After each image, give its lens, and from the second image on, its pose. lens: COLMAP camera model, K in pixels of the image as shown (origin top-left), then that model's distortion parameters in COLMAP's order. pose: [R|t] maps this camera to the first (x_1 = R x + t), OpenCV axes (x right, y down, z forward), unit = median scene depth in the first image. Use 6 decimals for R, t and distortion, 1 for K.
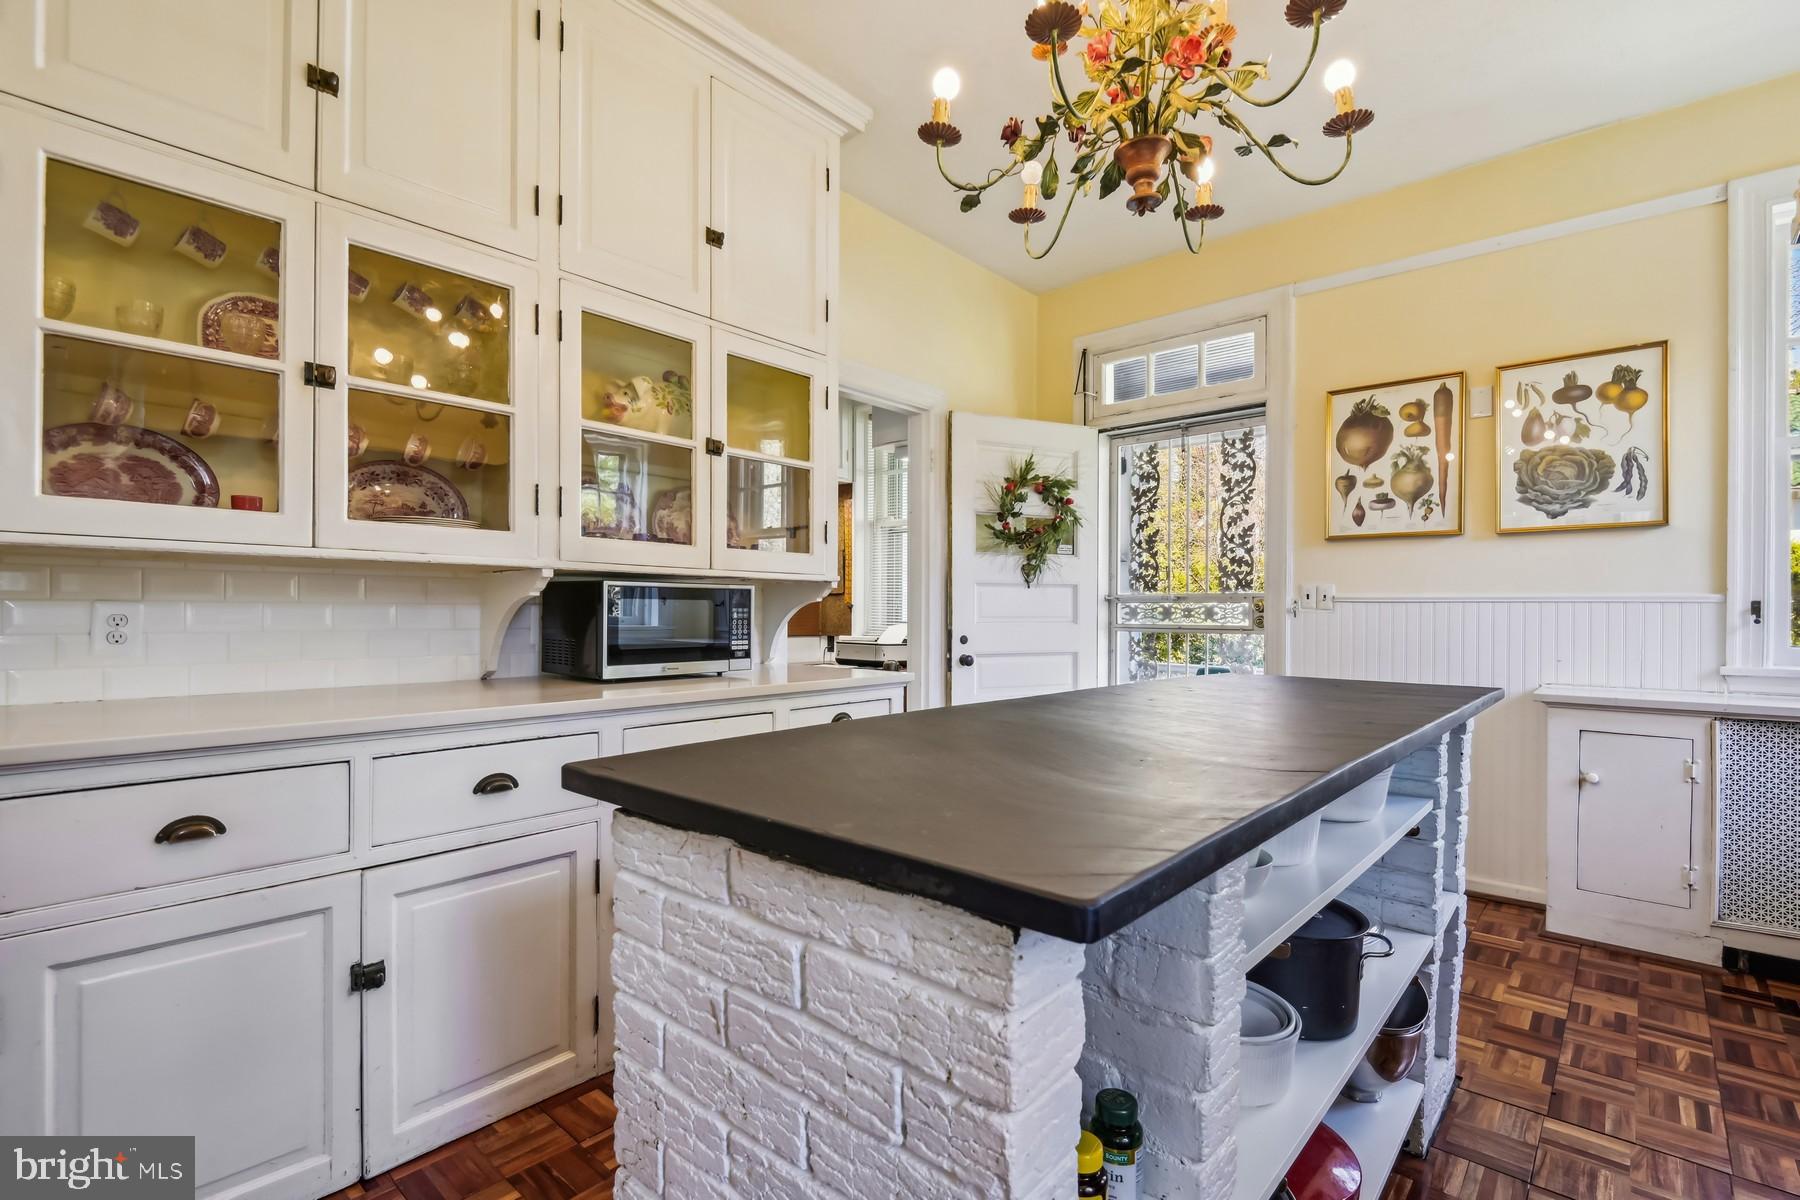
lens RADIAL K [[829.3, 0, 894.9], [0, 829.3, 604.2], [0, 0, 1]] dist [0.000560, -0.003448]
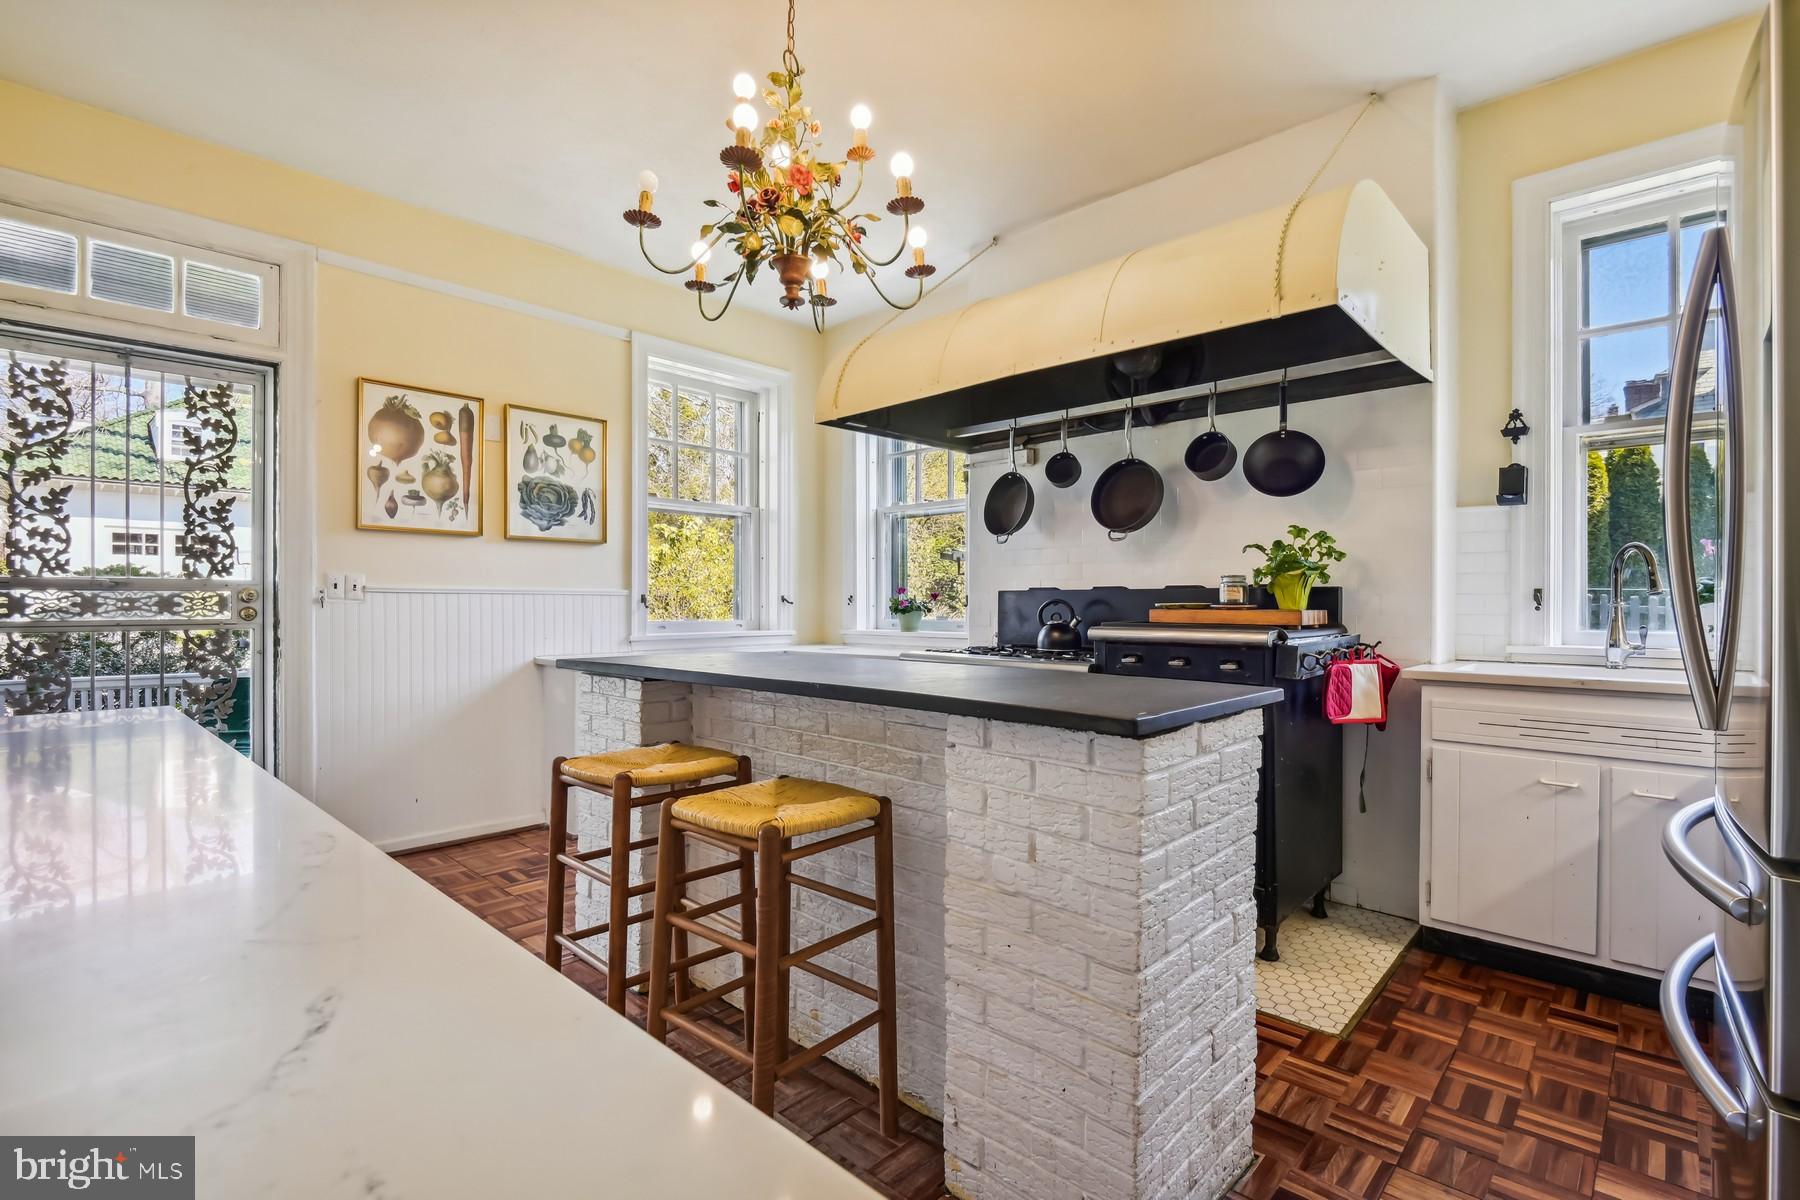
lens RADIAL K [[829.3, 0, 903.0], [0, 829.3, 600.3], [0, 0, 1]] dist [0.000560, -0.003448]
pose [[0.014813, 0.003712, 0.999883, -0.467548], [-0.004153, 0.999985, -0.003650, 0.008549], [-0.999882, -0.004098, 0.014828, 0.363134]]
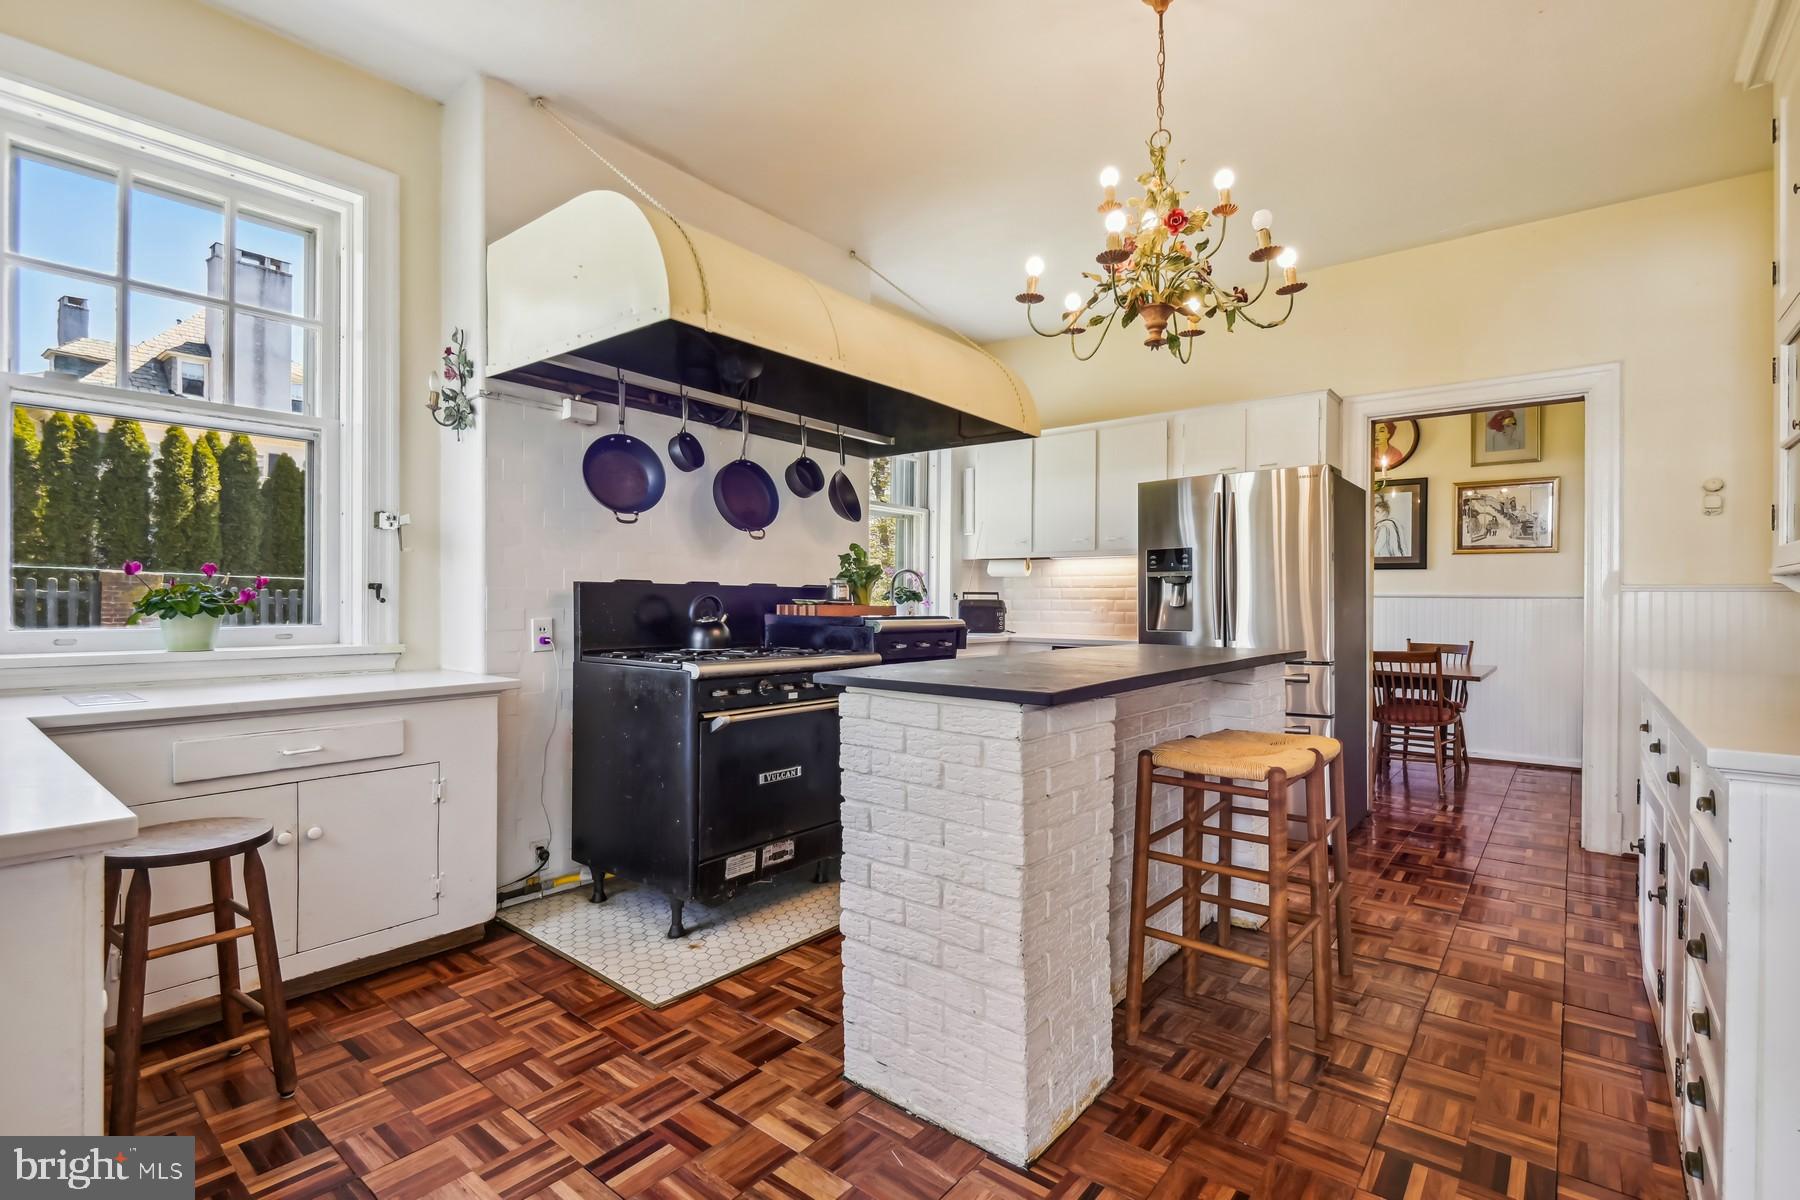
lens RADIAL K [[829.3, 0, 916.0], [0, 829.3, 609.7], [0, 0, 1]] dist [0.000560, -0.003448]
pose [[-0.997994, -0.010098, -0.062500, 0.385873], [-0.010359, 0.999939, 0.003854, 0.013615], [0.062458, 0.004494, -0.998038, 1.153885]]
